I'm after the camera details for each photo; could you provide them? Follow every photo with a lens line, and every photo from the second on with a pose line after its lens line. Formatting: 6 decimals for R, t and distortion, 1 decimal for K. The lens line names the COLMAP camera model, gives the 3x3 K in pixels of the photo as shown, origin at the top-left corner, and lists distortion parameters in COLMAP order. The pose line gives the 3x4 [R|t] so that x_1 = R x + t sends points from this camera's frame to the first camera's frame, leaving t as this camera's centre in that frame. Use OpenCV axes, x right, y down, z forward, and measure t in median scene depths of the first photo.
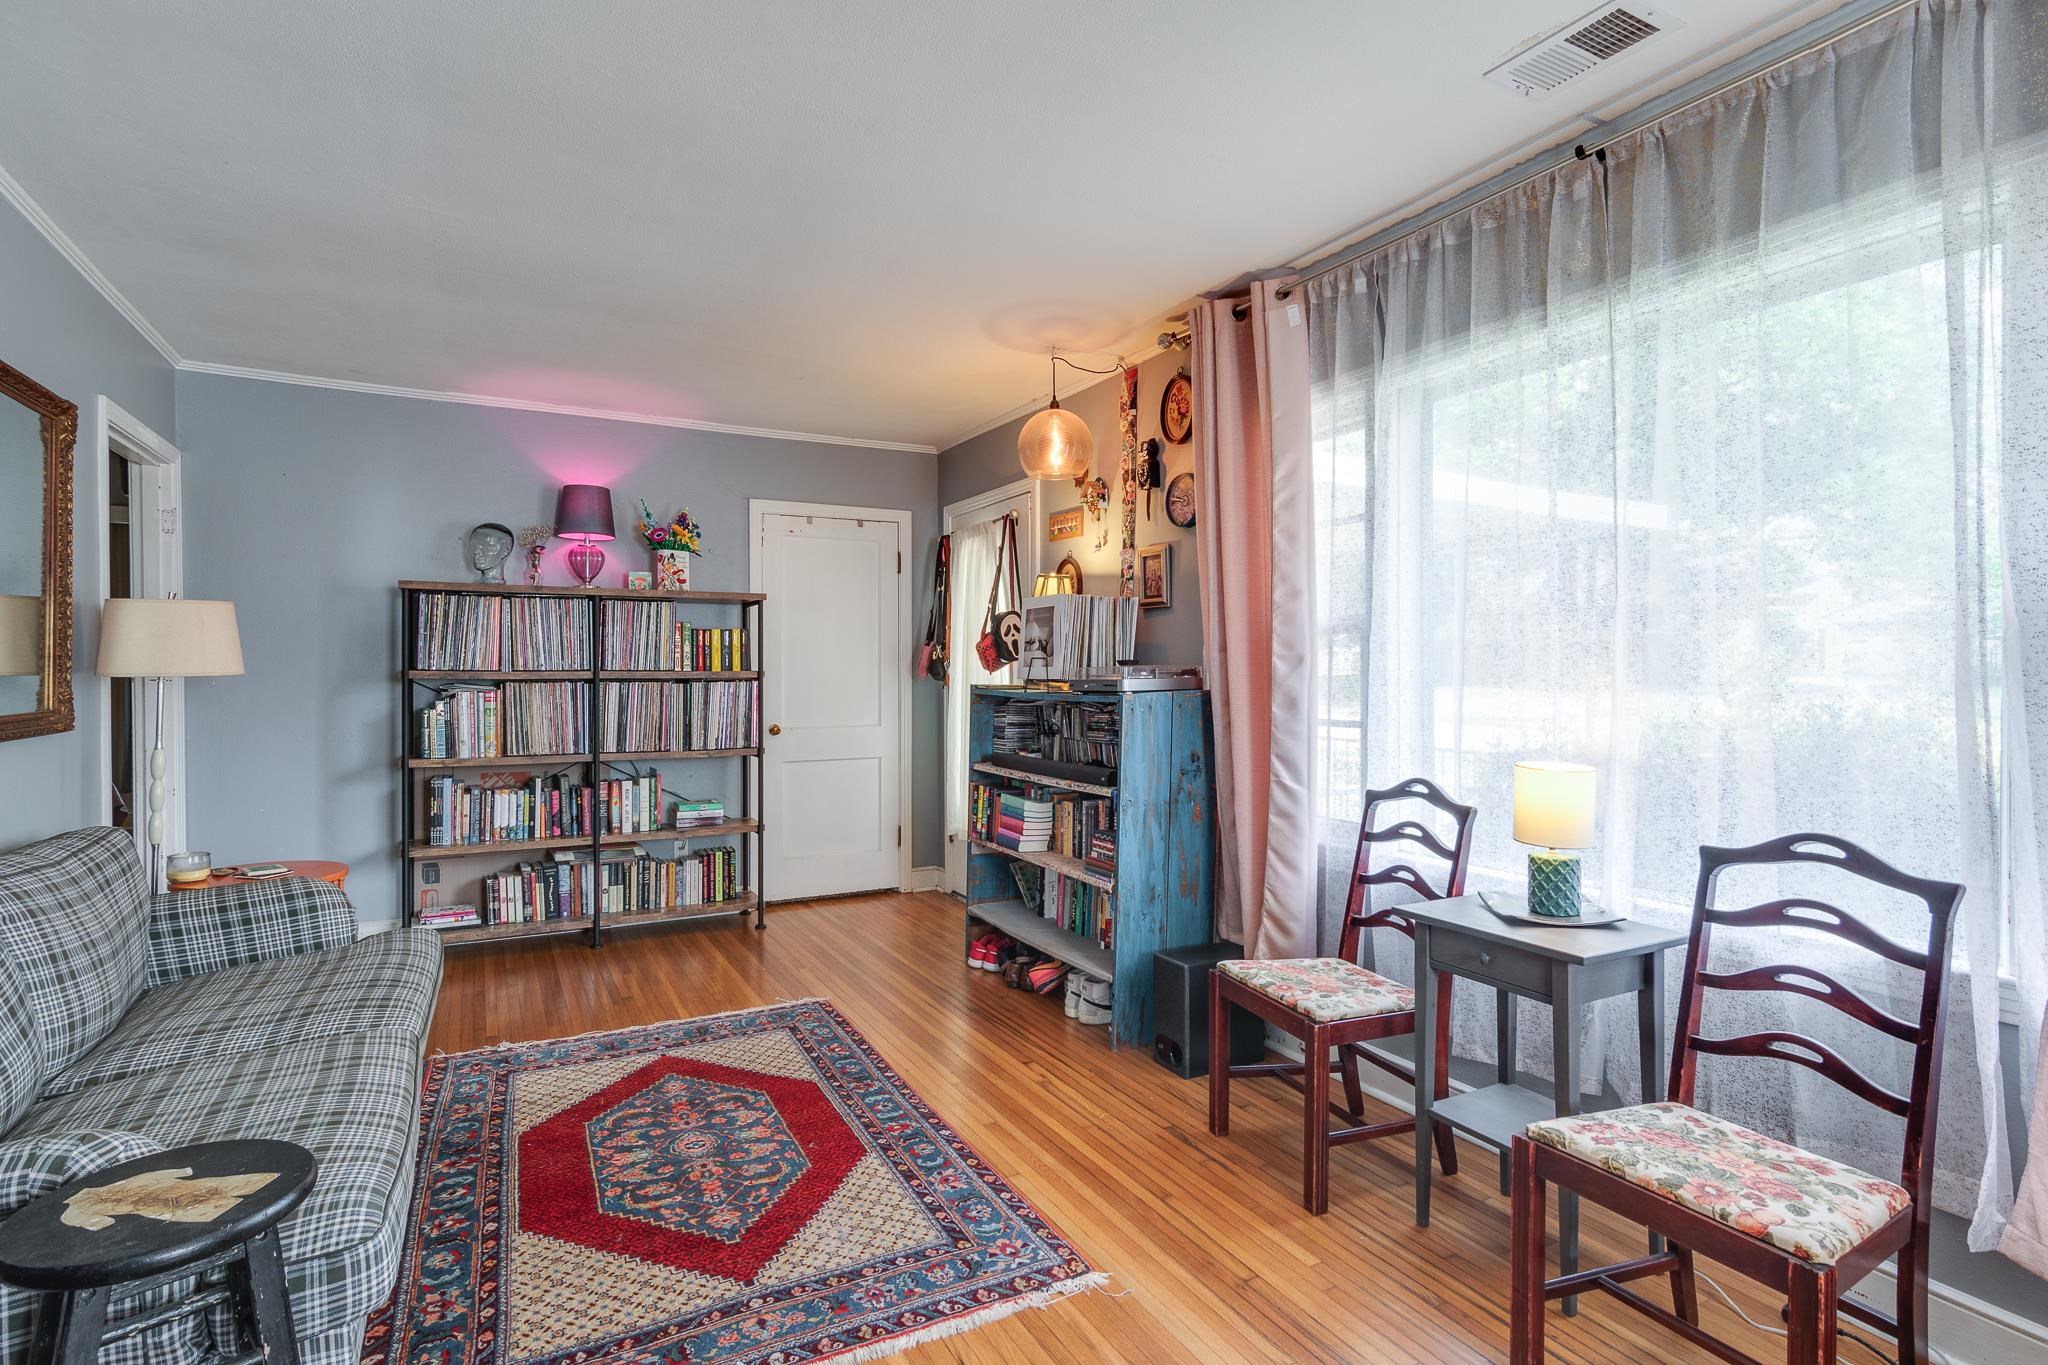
lens RADIAL K [[1037.5, 0, 988.7], [0, 1037.5, 673.8], [0, 0, 1]] dist [0.001231, 0.001358]
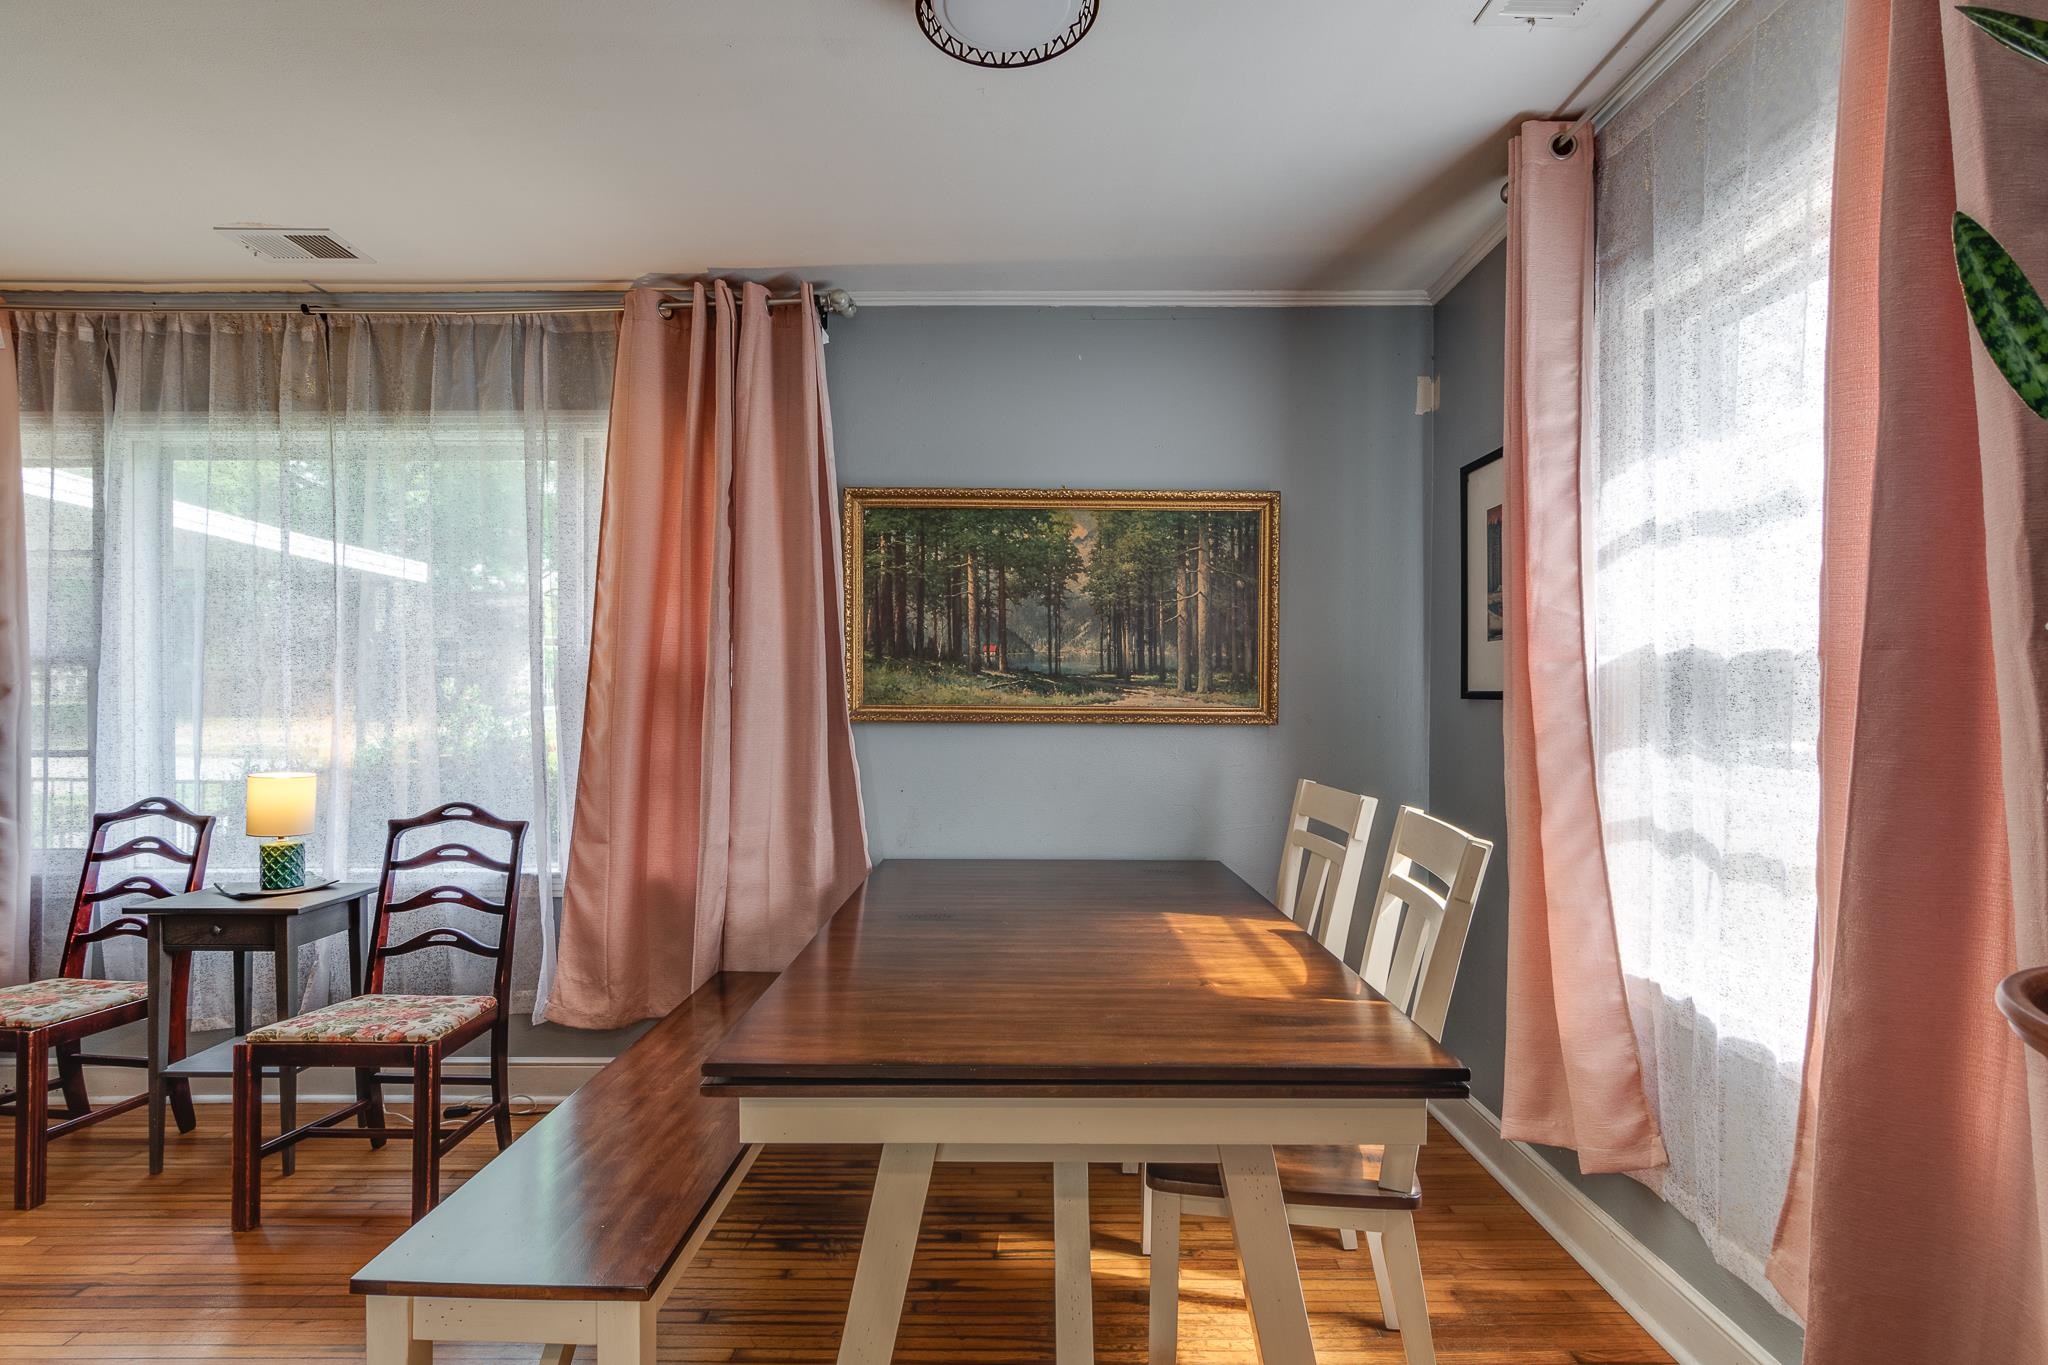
lens RADIAL K [[959.3, 0, 1022.3], [0, 959.3, 701.6], [0, 0, 1]] dist [0.002275, 0.001432]
pose [[0.442601, -0.000750, 0.896718, -0.097756], [0.001810, 0.999998, -0.000057, -0.001111], [-0.896717, 0.001649, 0.442602, -0.283572]]
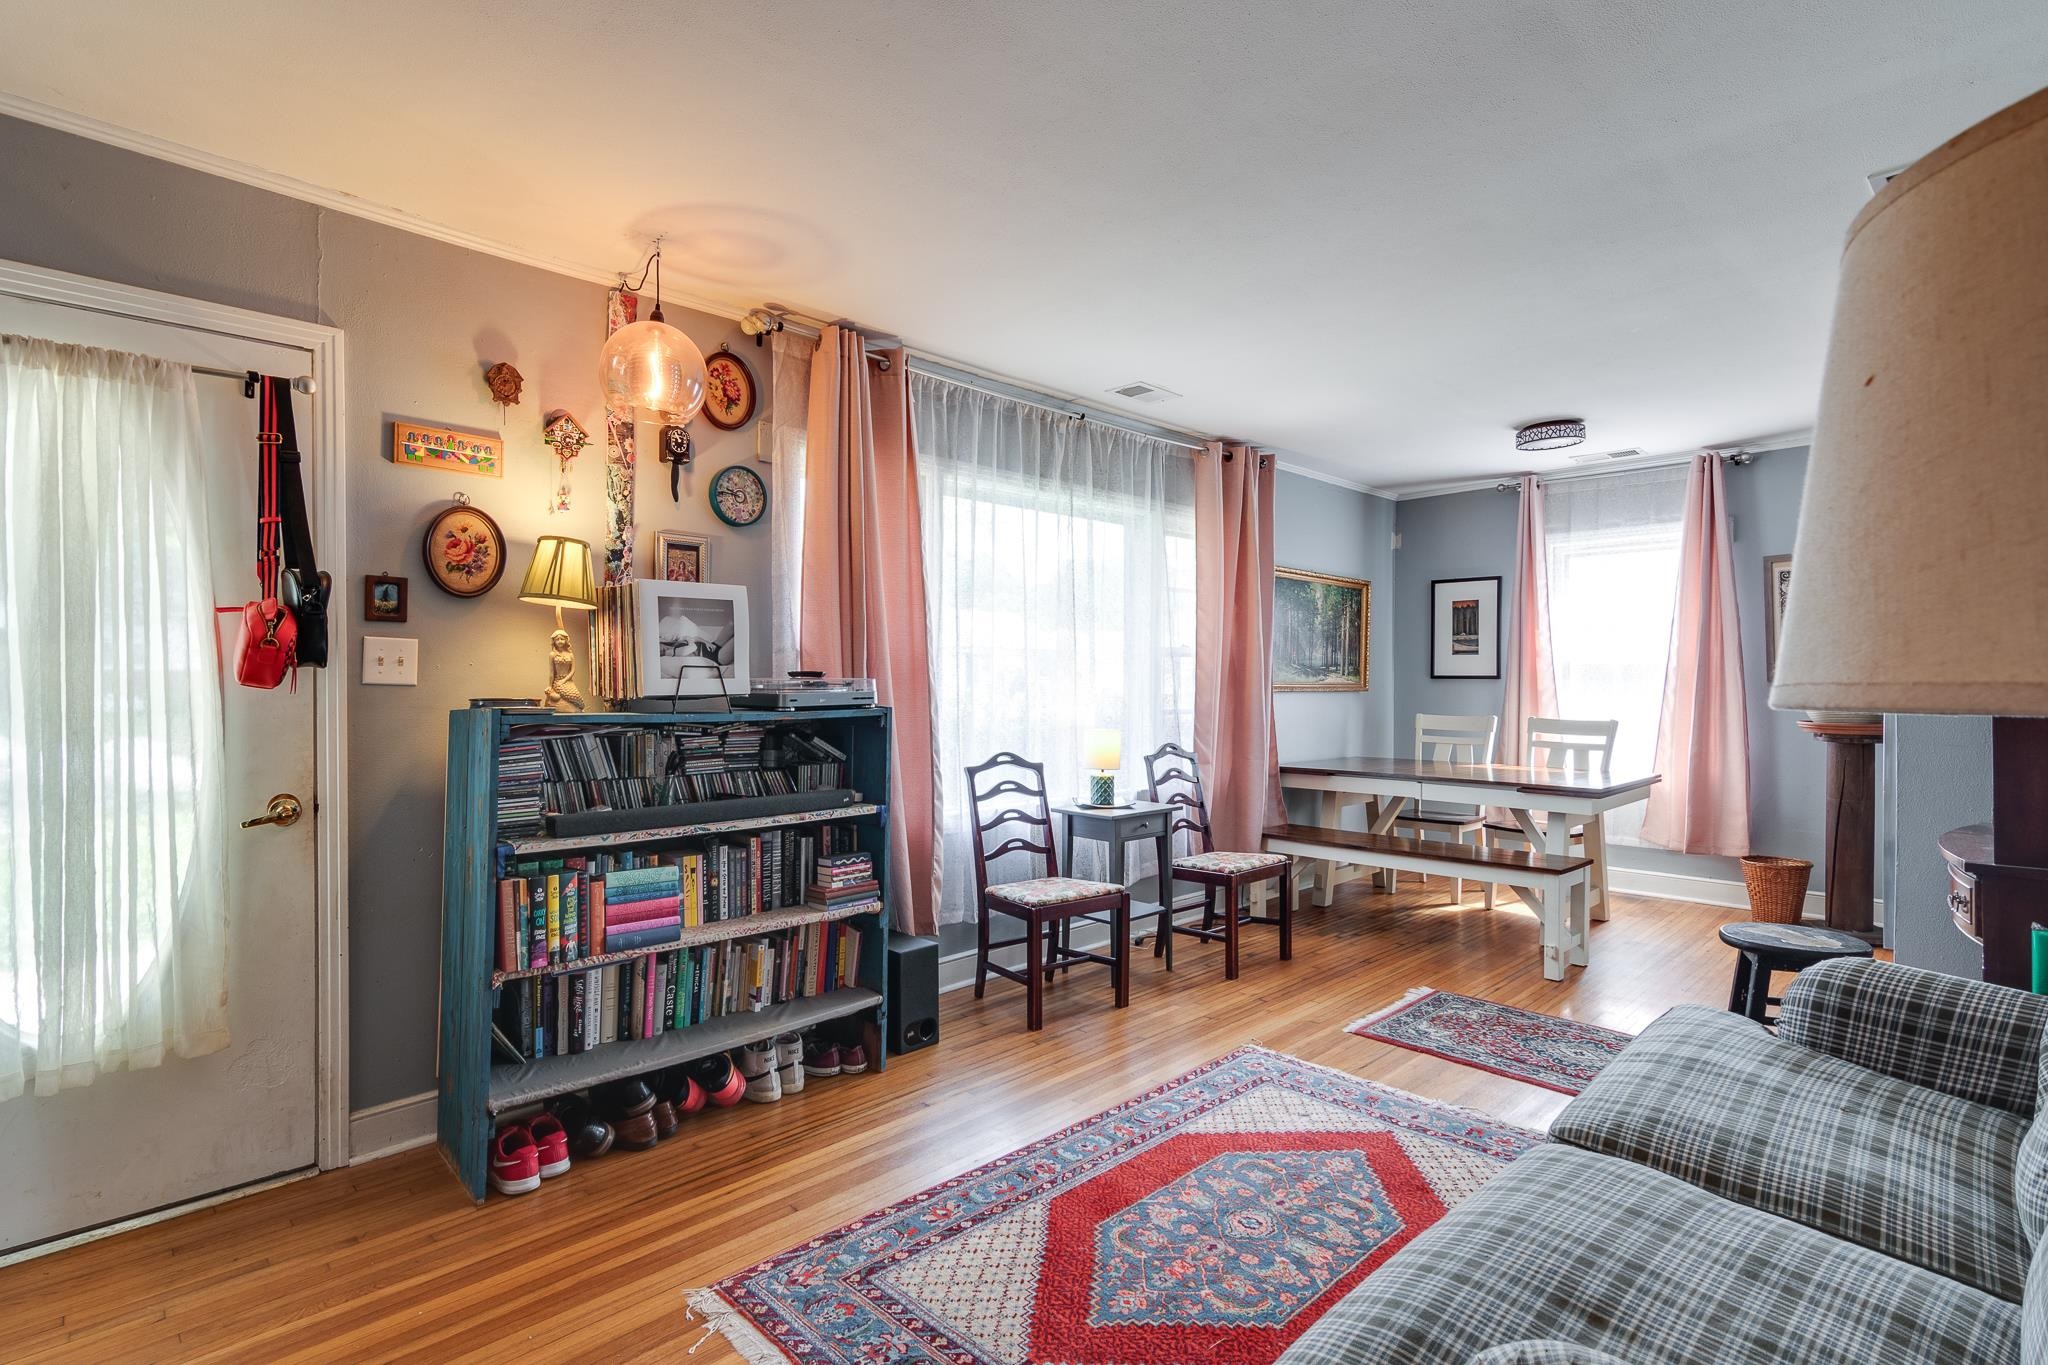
lens RADIAL K [[1009.9, 0, 1061.1], [0, 1009.9, 690.6], [0, 0, 1]] dist [0.000121, 0.000073]
pose [[-0.341521, -0.008679, 0.939834, -0.955415], [0.004899, 0.999927, 0.011014, -0.006049], [-0.939861, 0.008366, -0.341453, 1.337941]]
